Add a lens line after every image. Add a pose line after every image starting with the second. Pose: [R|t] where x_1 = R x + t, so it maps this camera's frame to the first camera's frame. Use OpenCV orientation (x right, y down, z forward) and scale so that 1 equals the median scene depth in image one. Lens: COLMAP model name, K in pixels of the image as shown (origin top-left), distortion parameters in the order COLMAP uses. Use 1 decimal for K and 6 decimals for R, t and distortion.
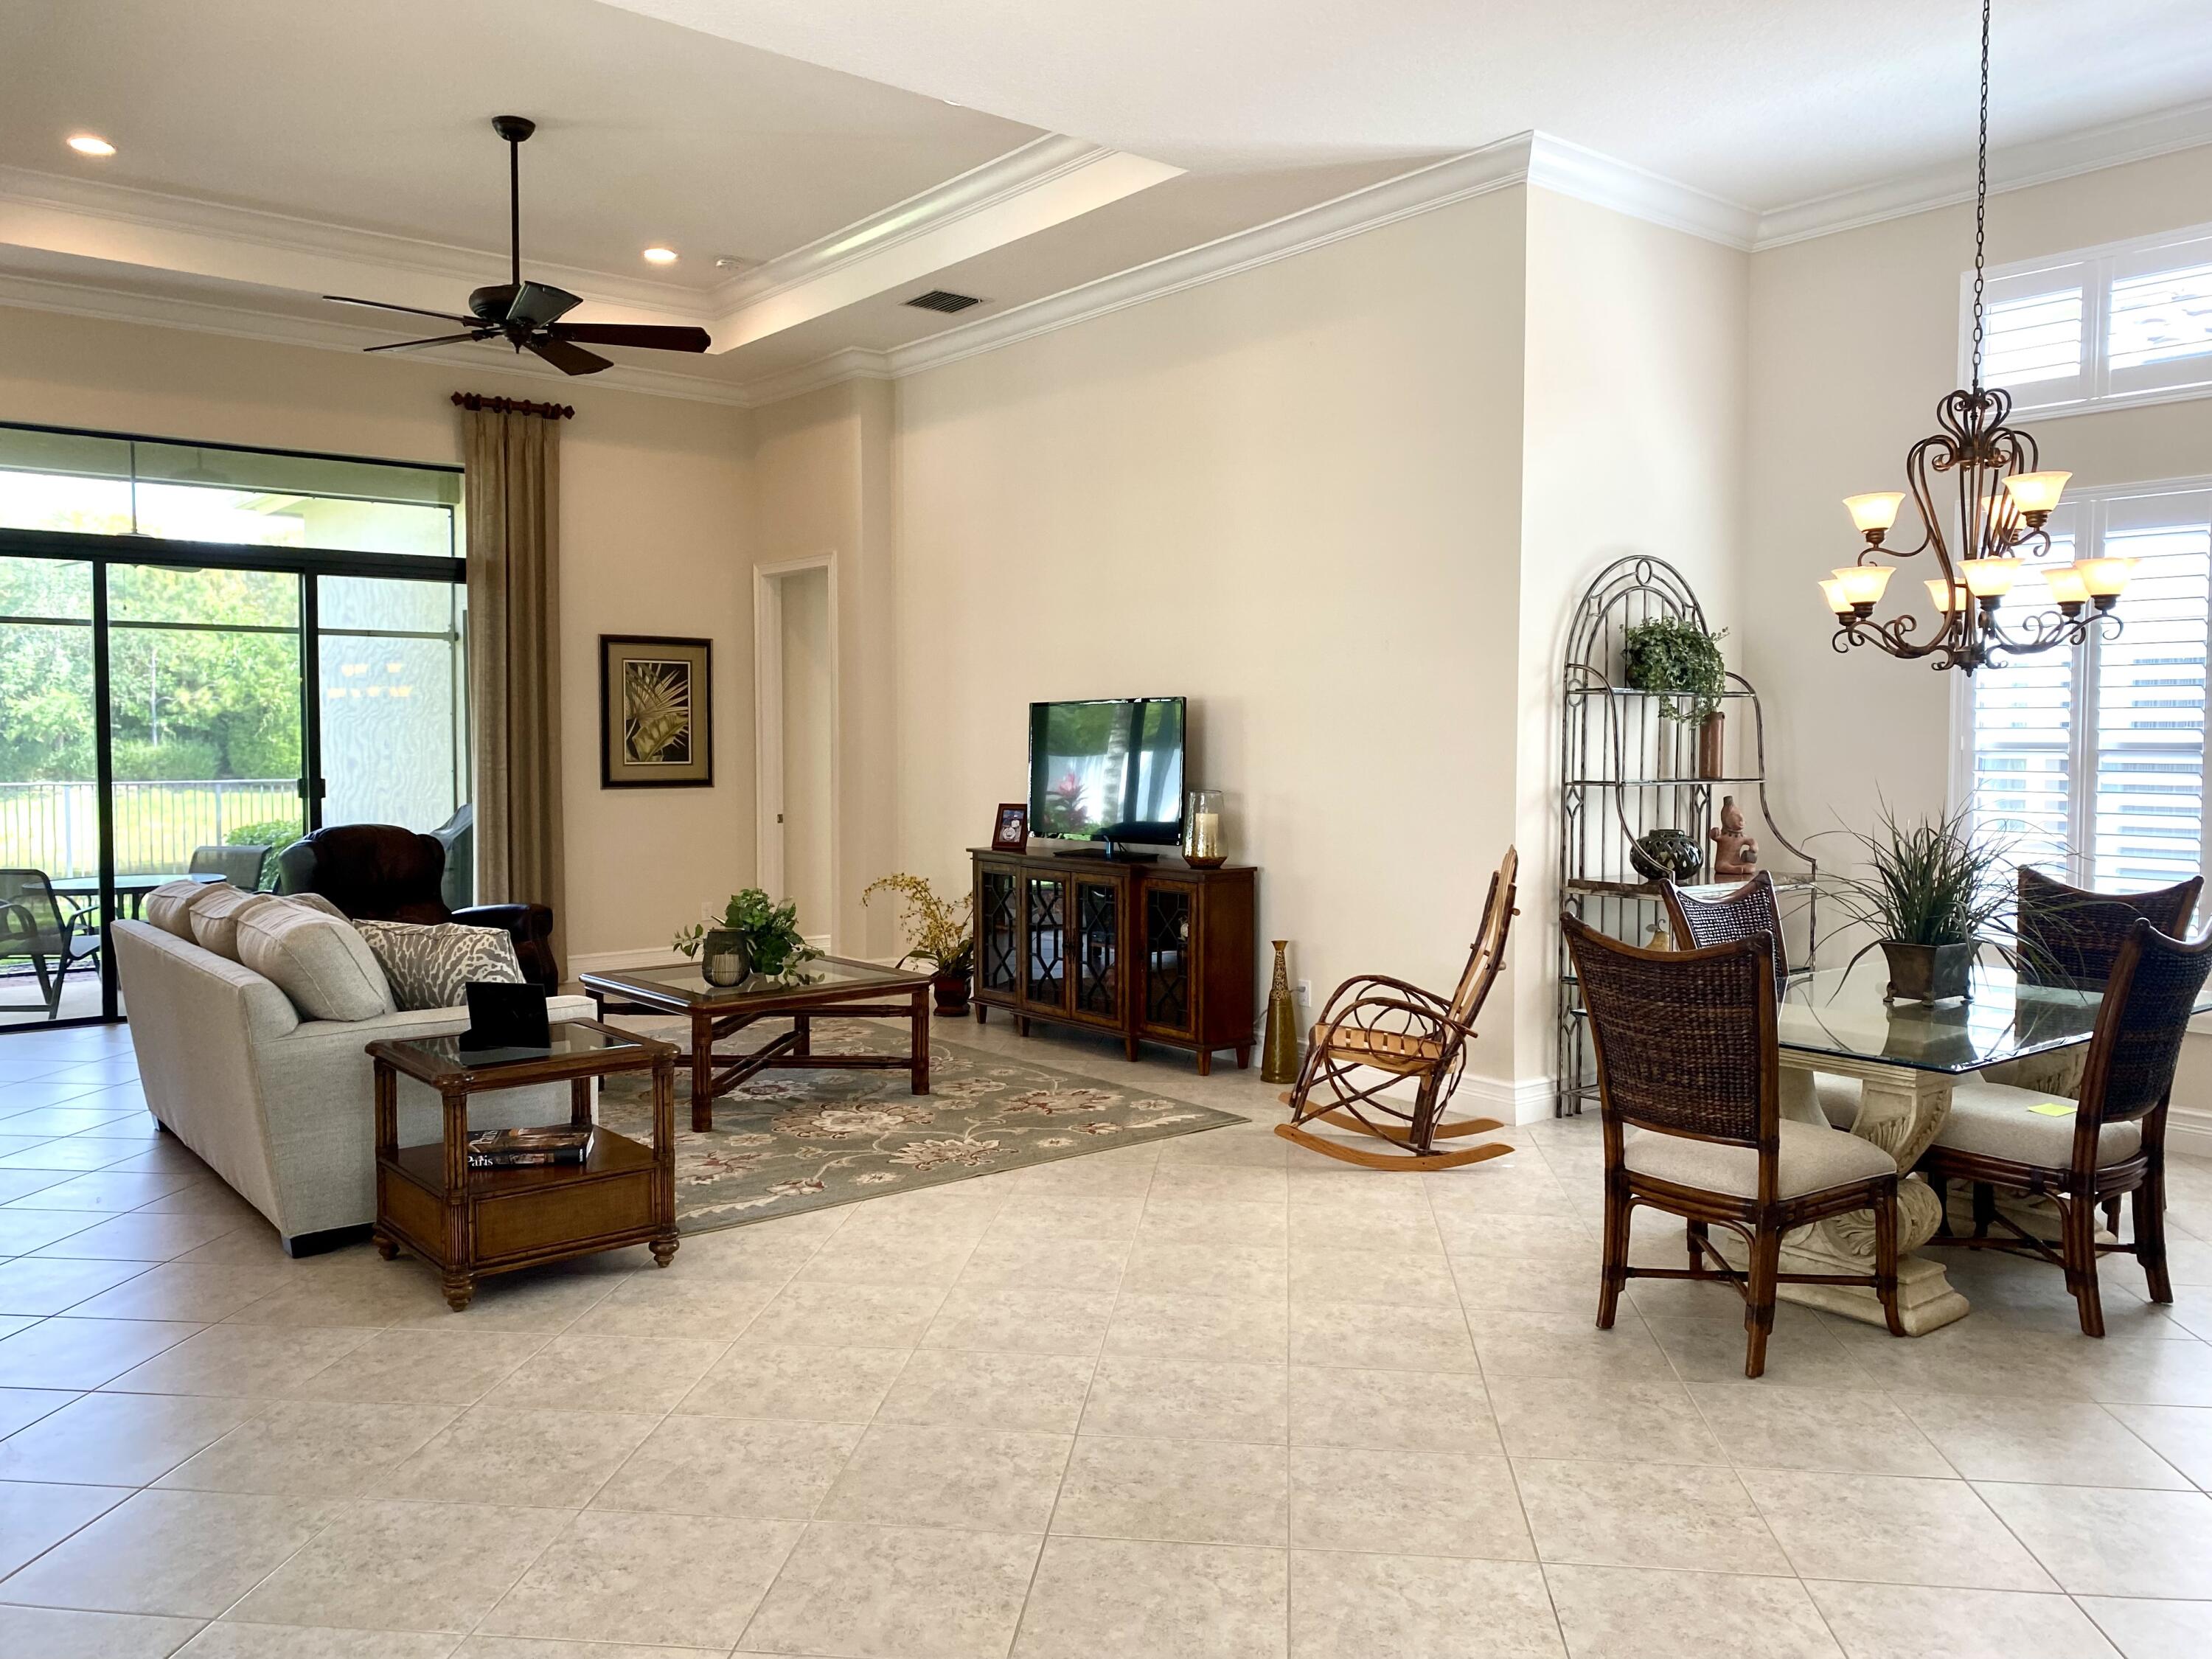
lens RADIAL K [[1670.0, 0, 1106.0], [0, 1670.0, 829.5], [0, 0, 1]] dist [0.006239, 0.001059]
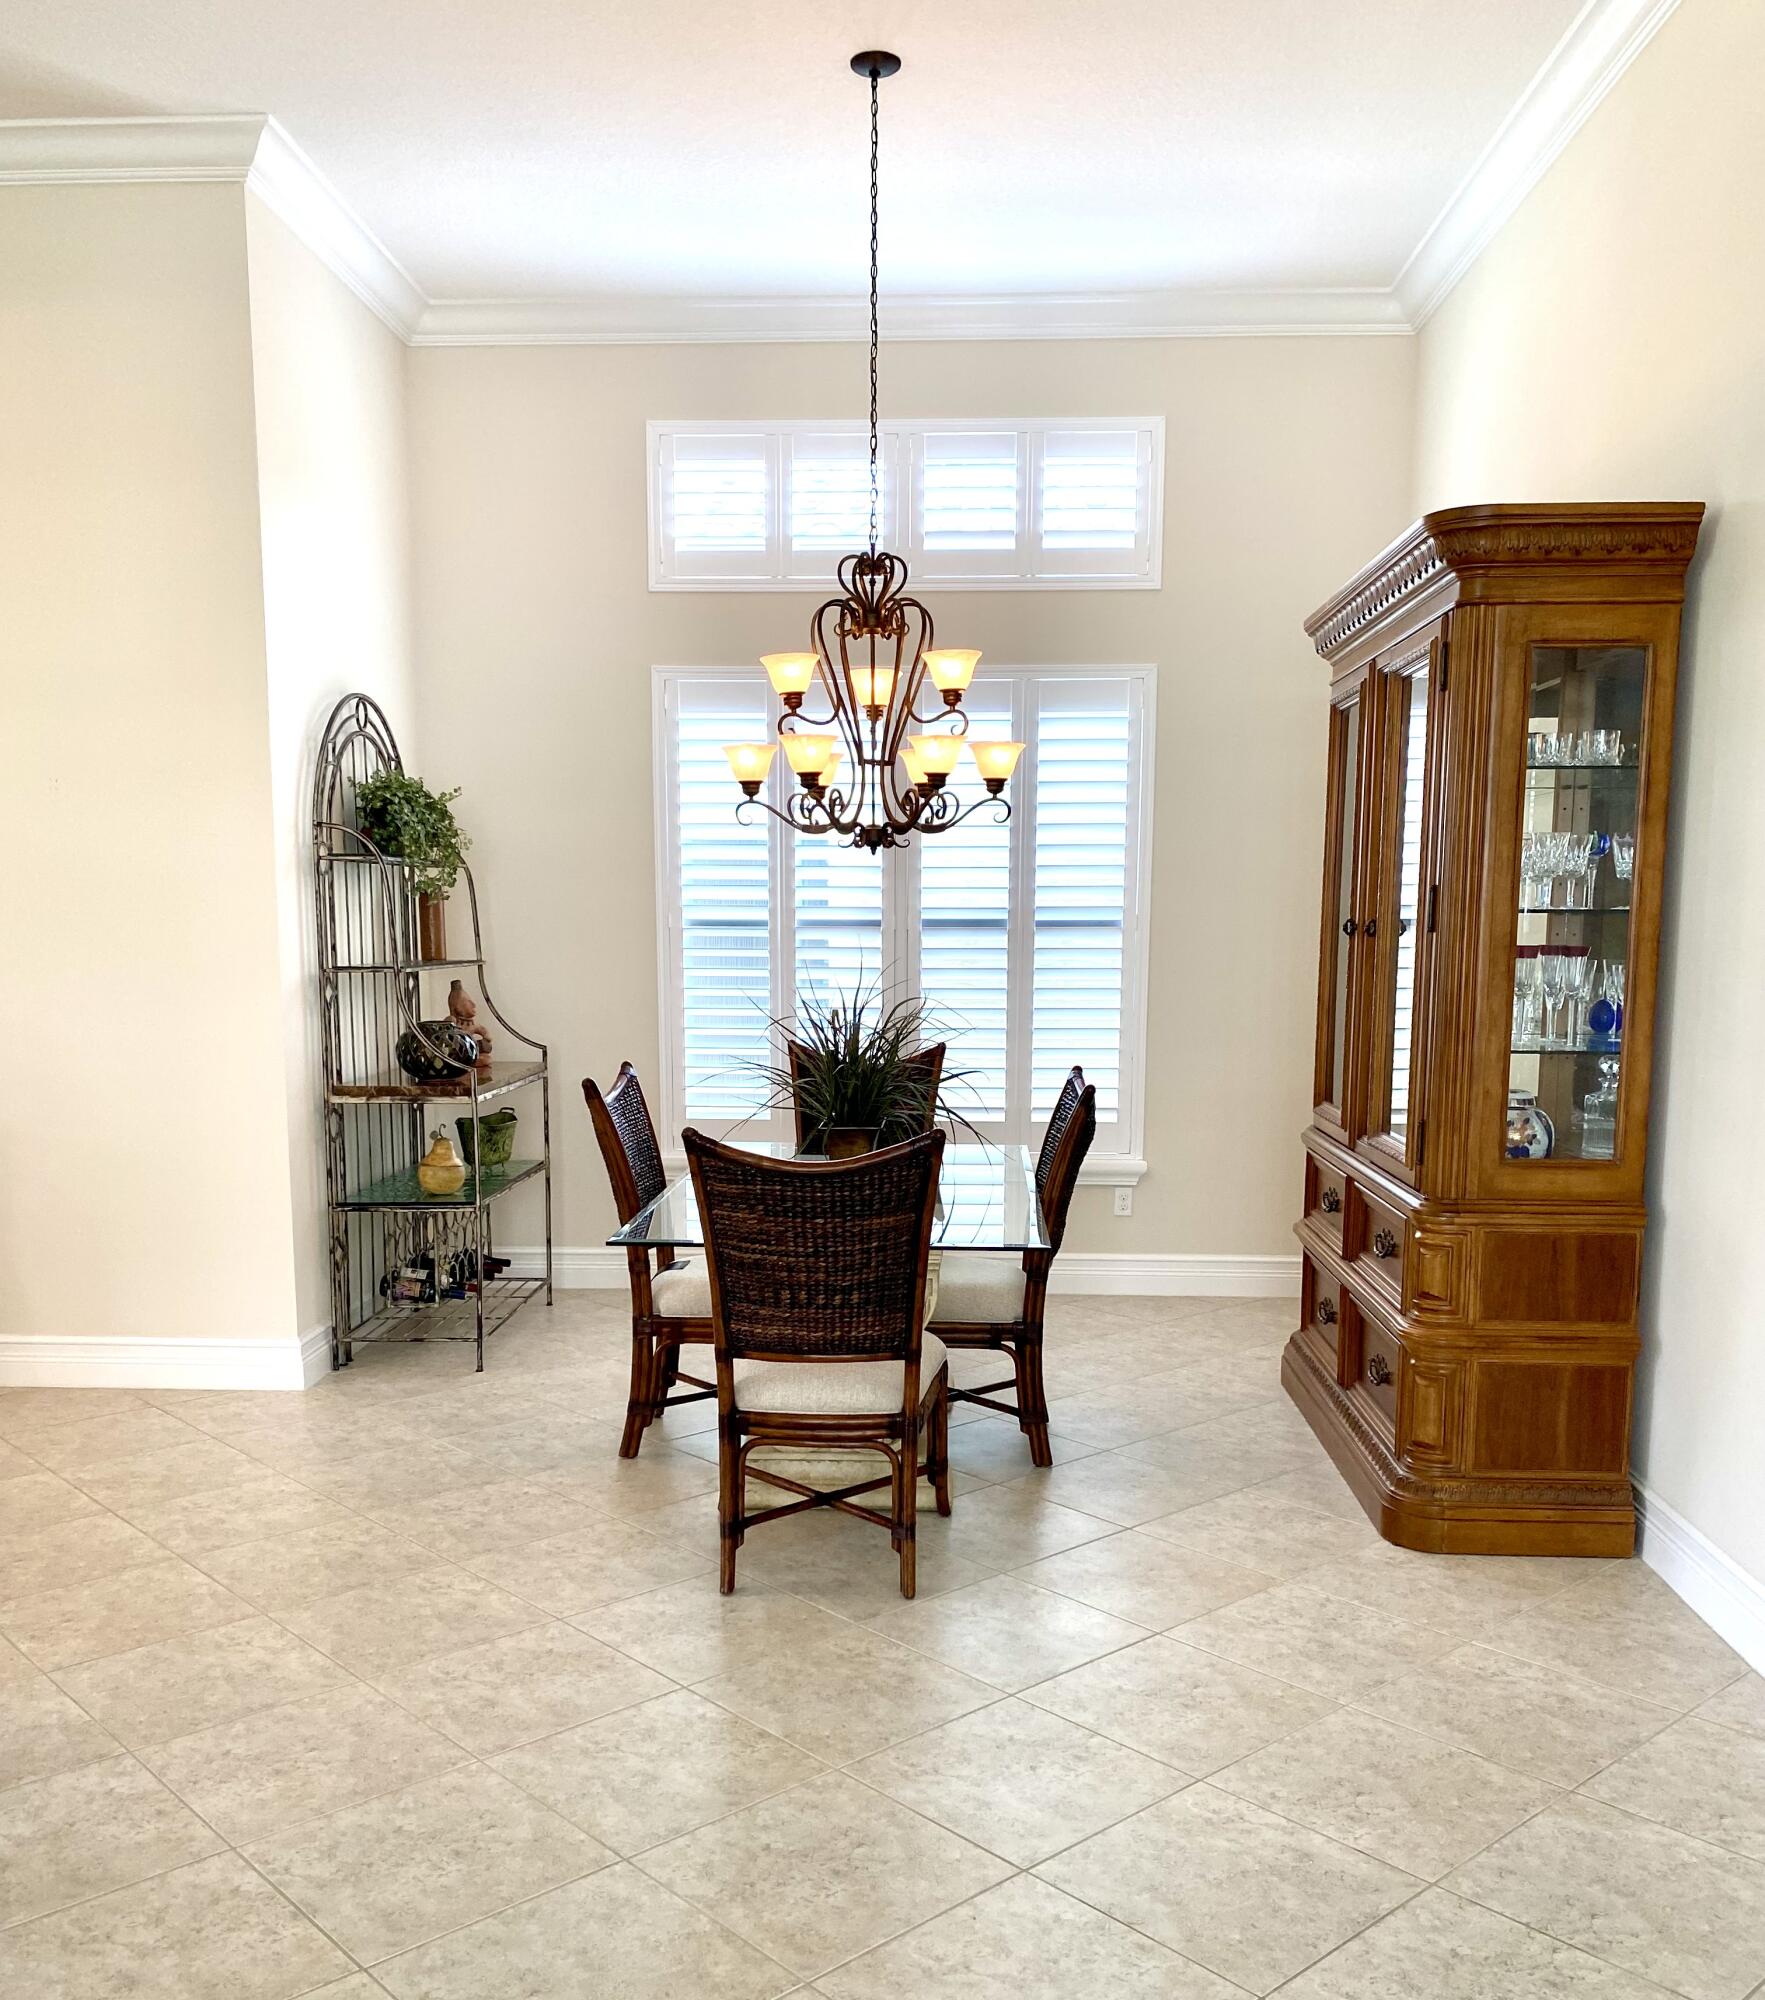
lens RADIAL K [[1776.8, 0, 883.2], [0, 1776.8, 1171.2], [0, 0, 1]] dist [0.088846, -0.163547]
pose [[0.665350, -0.108352, 0.738626, -0.281763], [0.040388, 0.993187, 0.109313, -0.020103], [-0.745438, -0.042900, 0.665193, 0.281374]]
